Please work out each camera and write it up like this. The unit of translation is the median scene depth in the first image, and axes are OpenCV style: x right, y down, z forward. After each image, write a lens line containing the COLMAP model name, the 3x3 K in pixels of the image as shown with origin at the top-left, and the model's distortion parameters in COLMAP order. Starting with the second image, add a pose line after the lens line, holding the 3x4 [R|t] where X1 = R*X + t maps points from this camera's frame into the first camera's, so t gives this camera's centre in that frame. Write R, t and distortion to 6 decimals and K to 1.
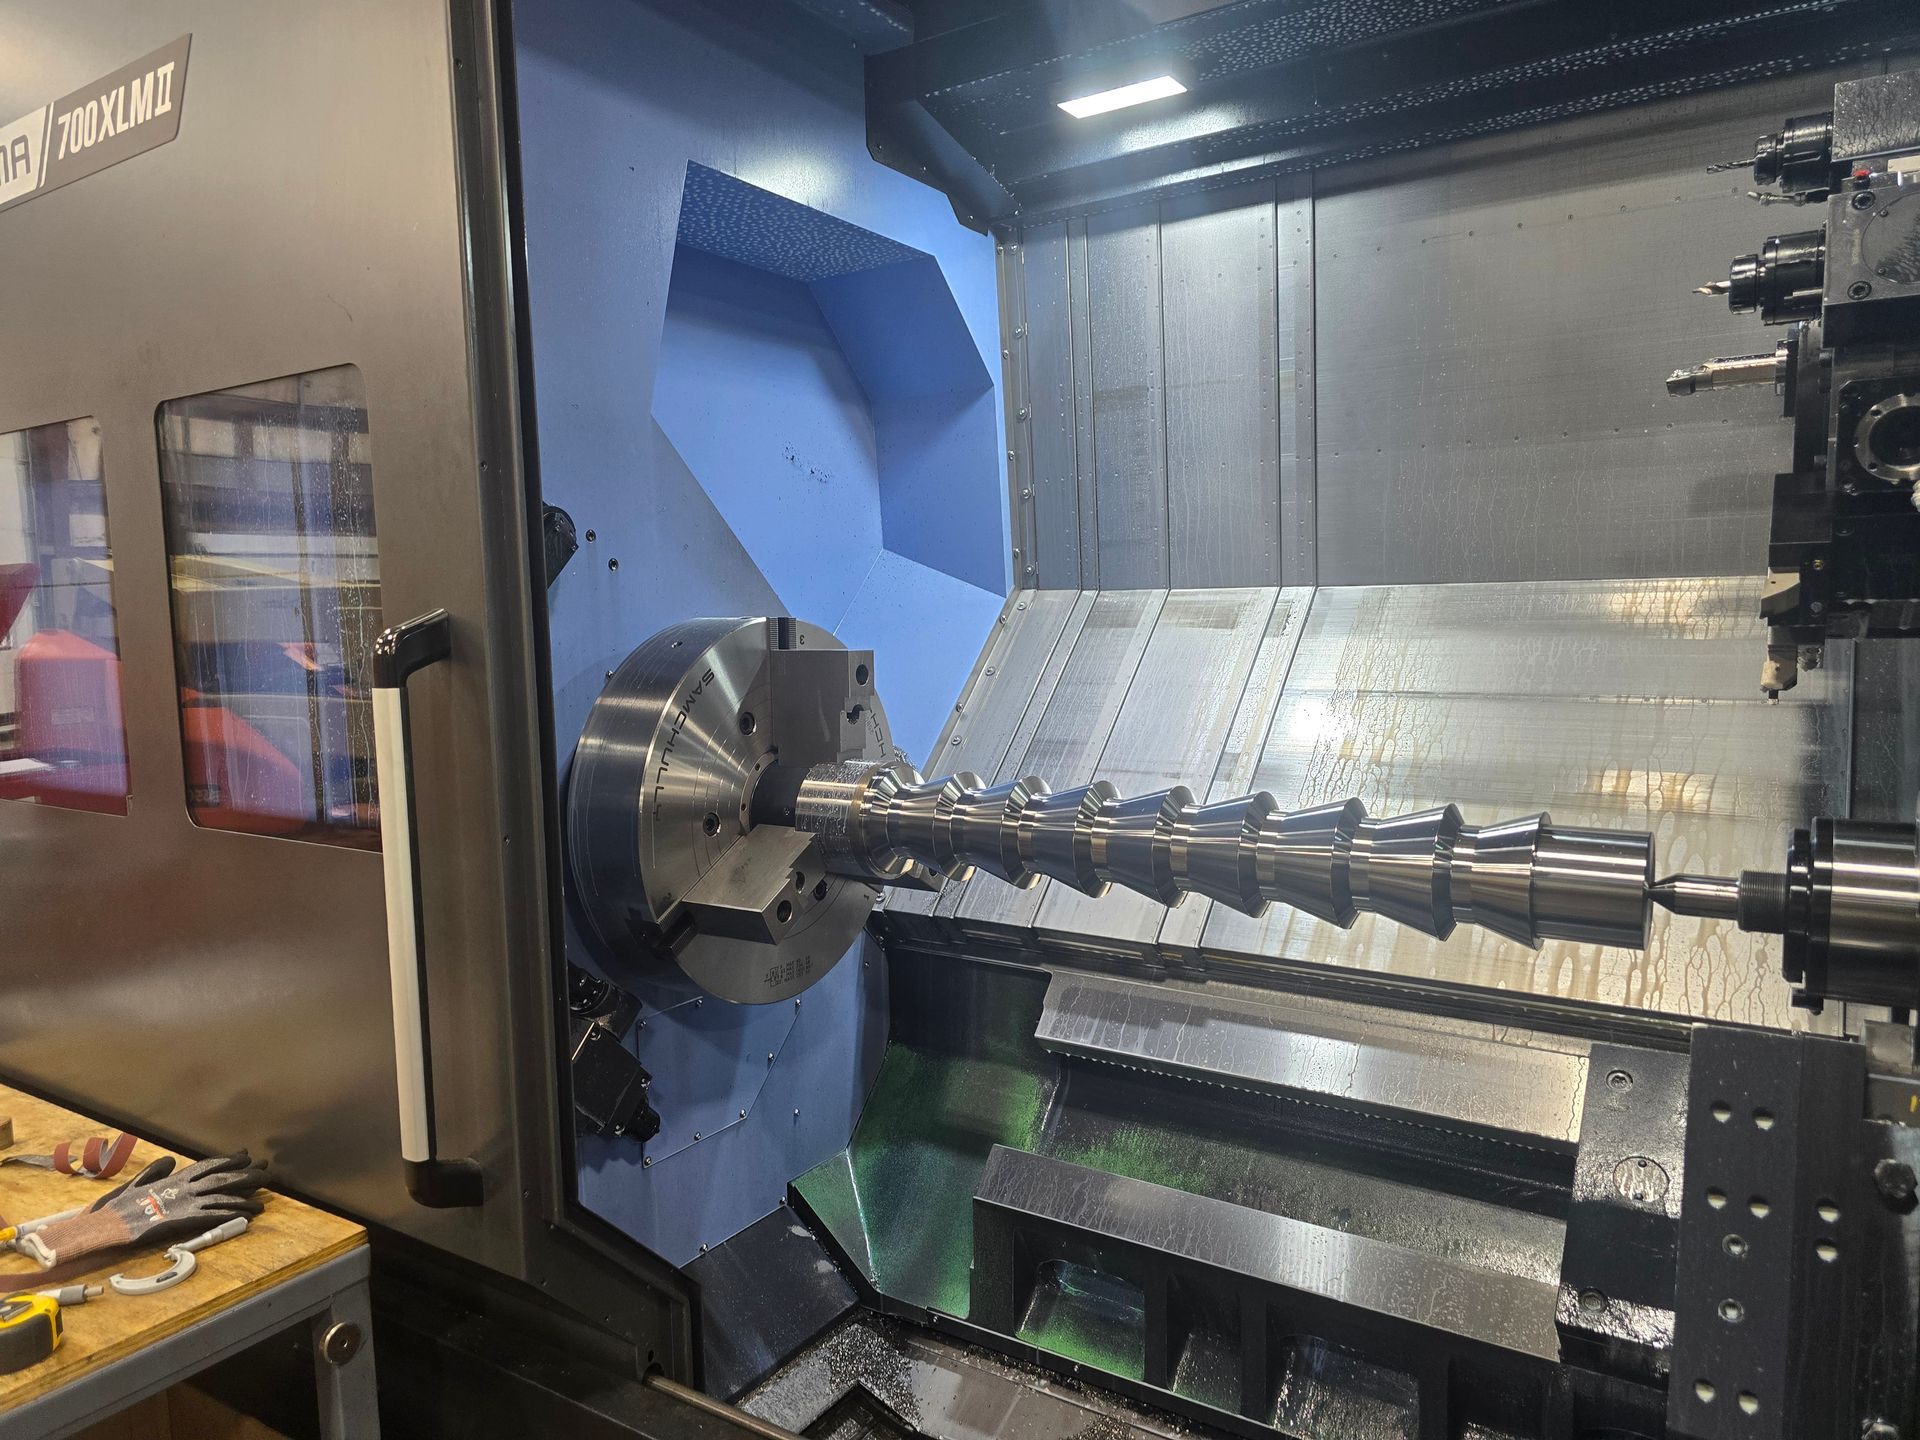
lens RADIAL K [[1288.8, 0, 923.9], [0, 1288.8, 748.1], [0, 0, 1]] dist [0.015456, -0.006569]
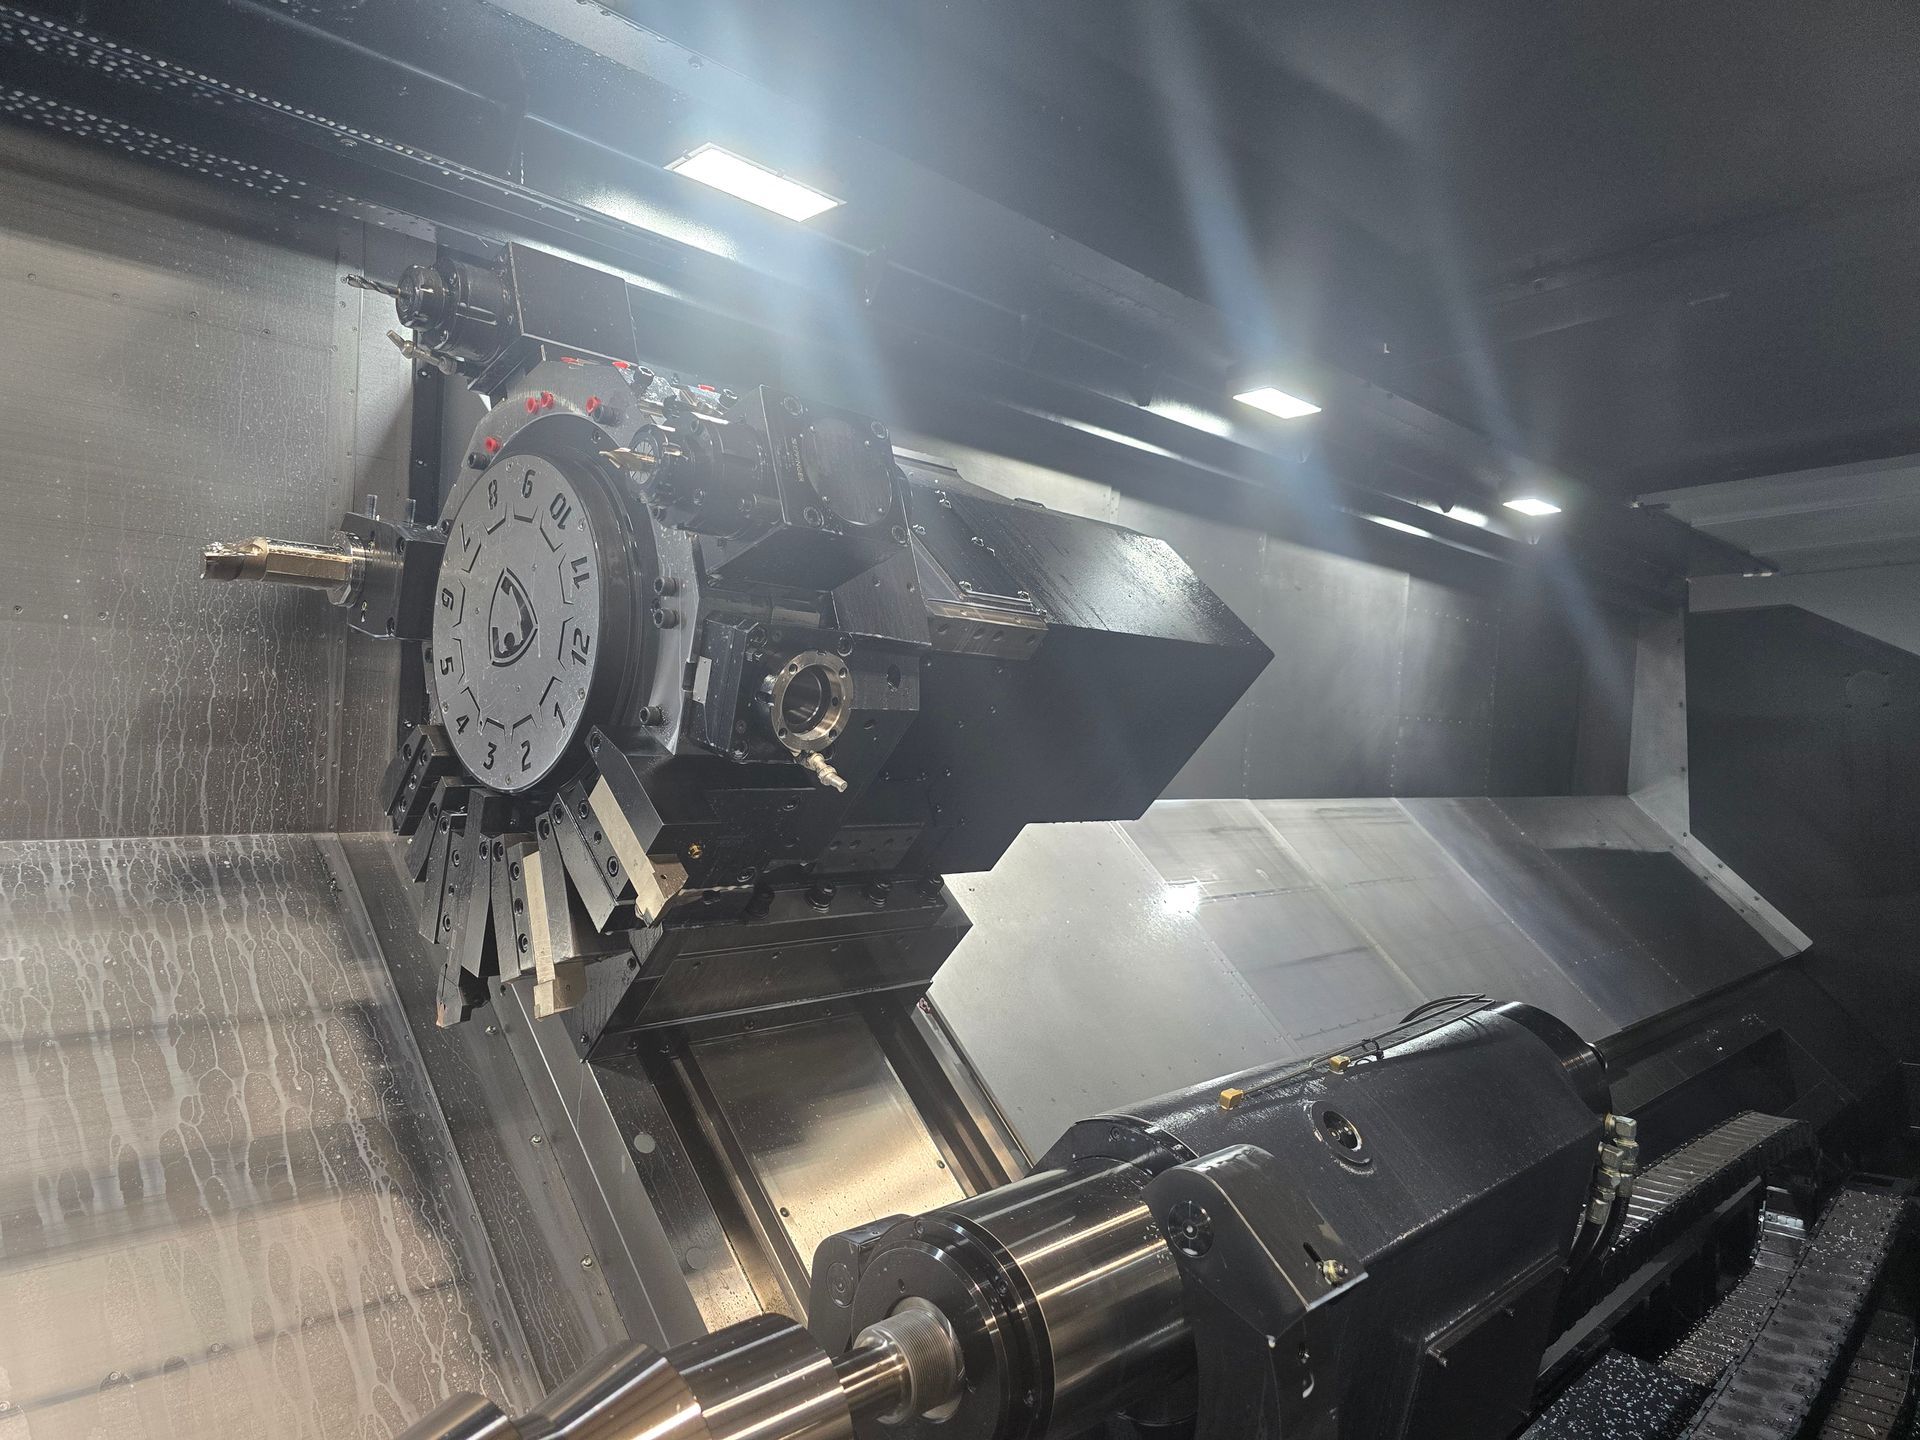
lens RADIAL K [[1288.8, 0, 960.0], [0, 1288.8, 723.5], [0, 0, 1]] dist [0.015456, -0.006569]
pose [[0.172908, 0.066042, 0.982721, -0.009504], [0.107803, 0.990486, -0.085531, -0.081086], [-0.979021, 0.120729, 0.164144, 0.430719]]
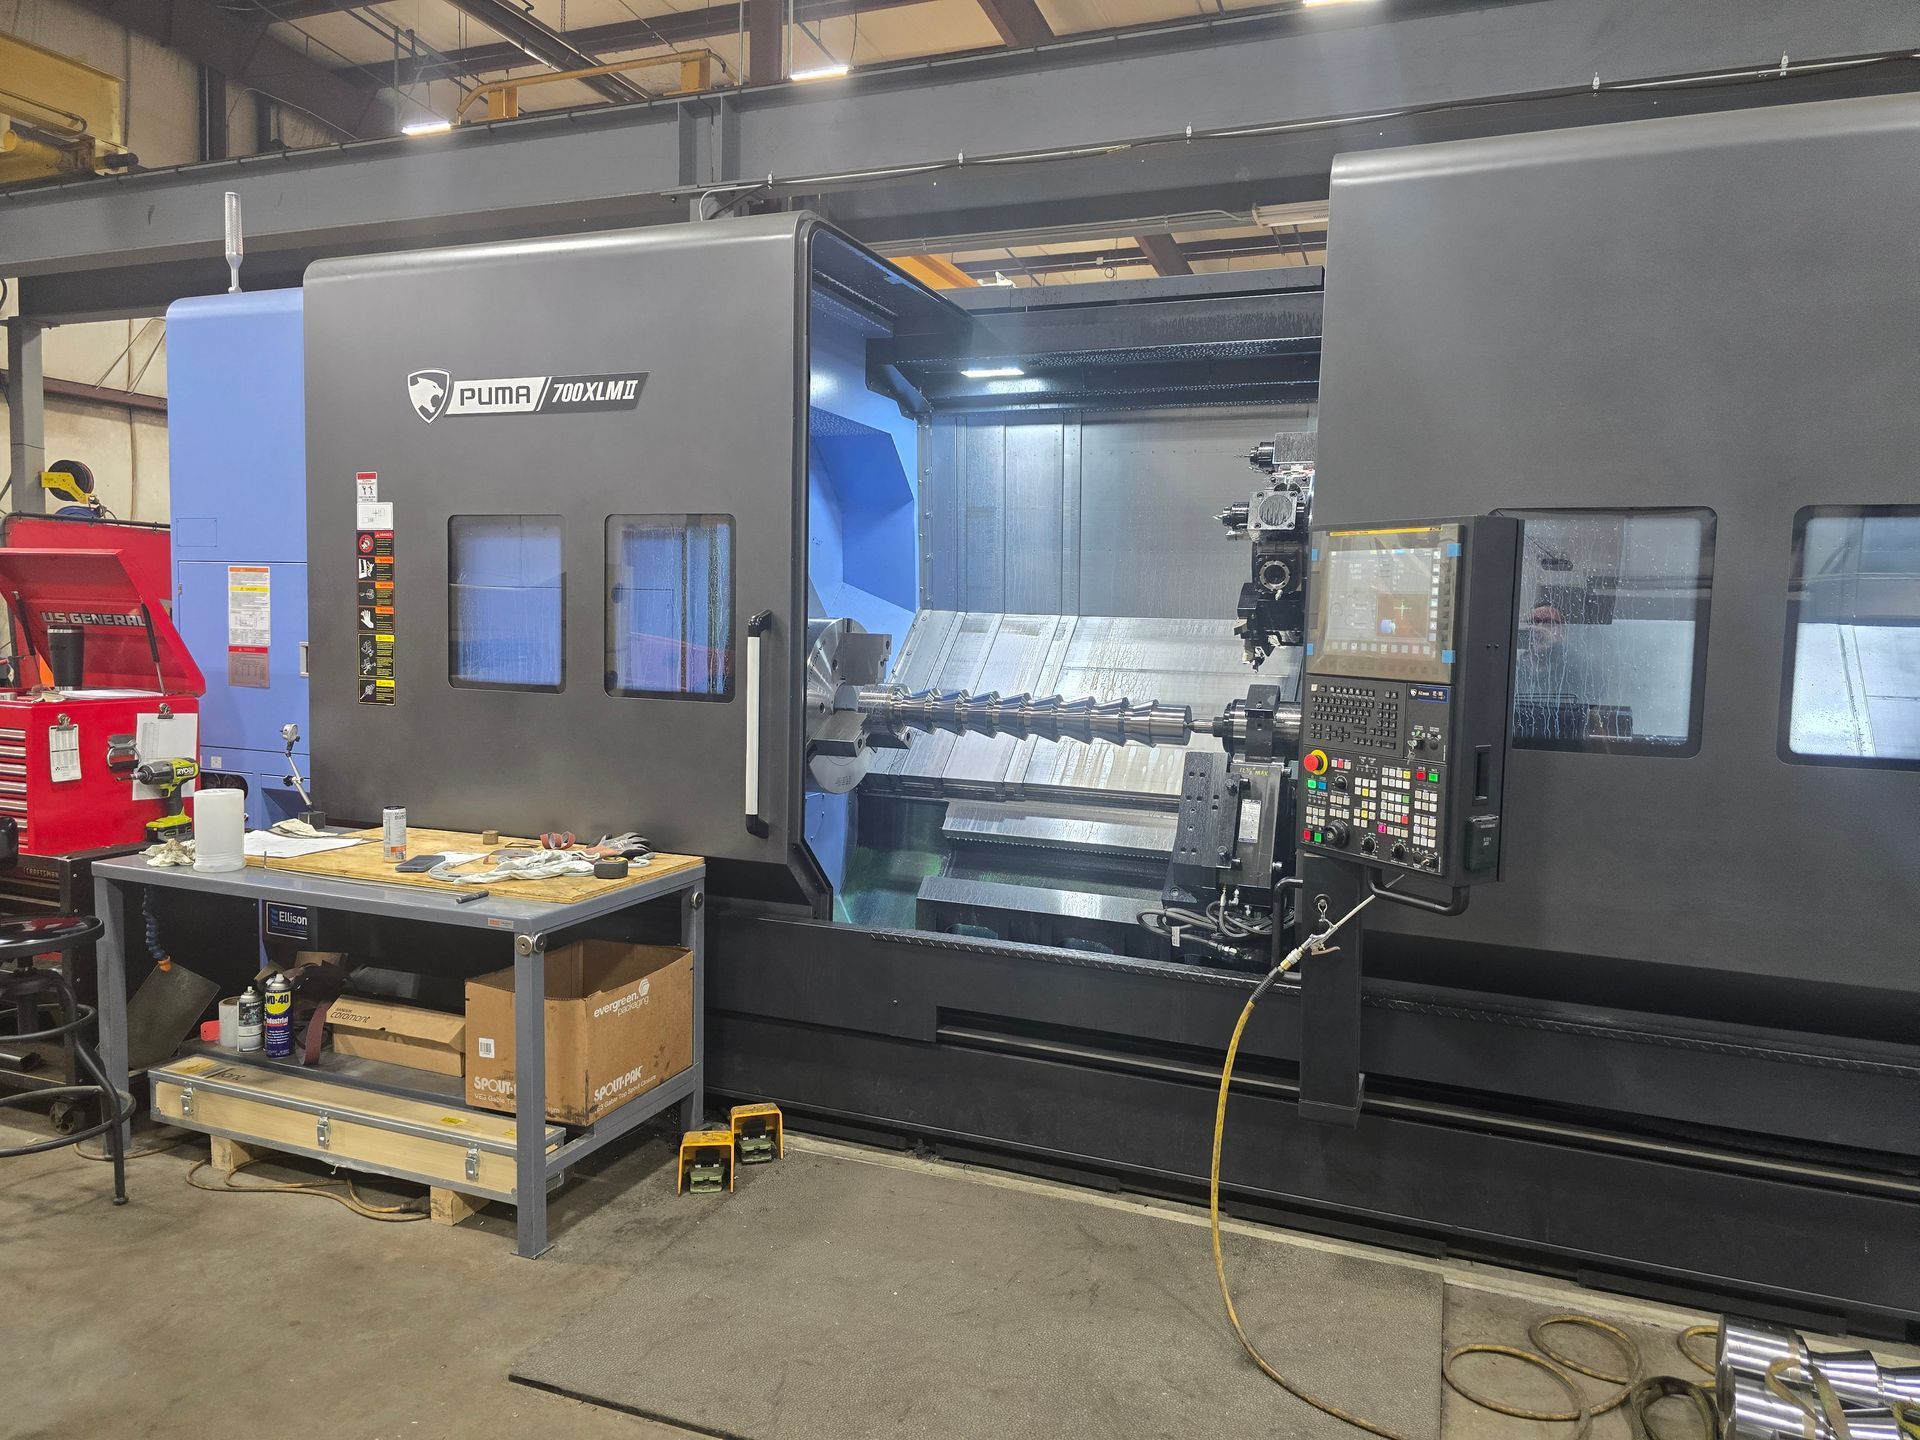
lens RADIAL K [[1288.8, 0, 967.0], [0, 1288.8, 730.5], [0, 0, 1]] dist [0.015456, -0.006569]
pose [[0.976642, 0.029557, 0.212832, -0.306705], [-0.024044, 0.999306, -0.028444, 0.121483], [-0.213525, 0.022662, 0.976675, -0.978697]]
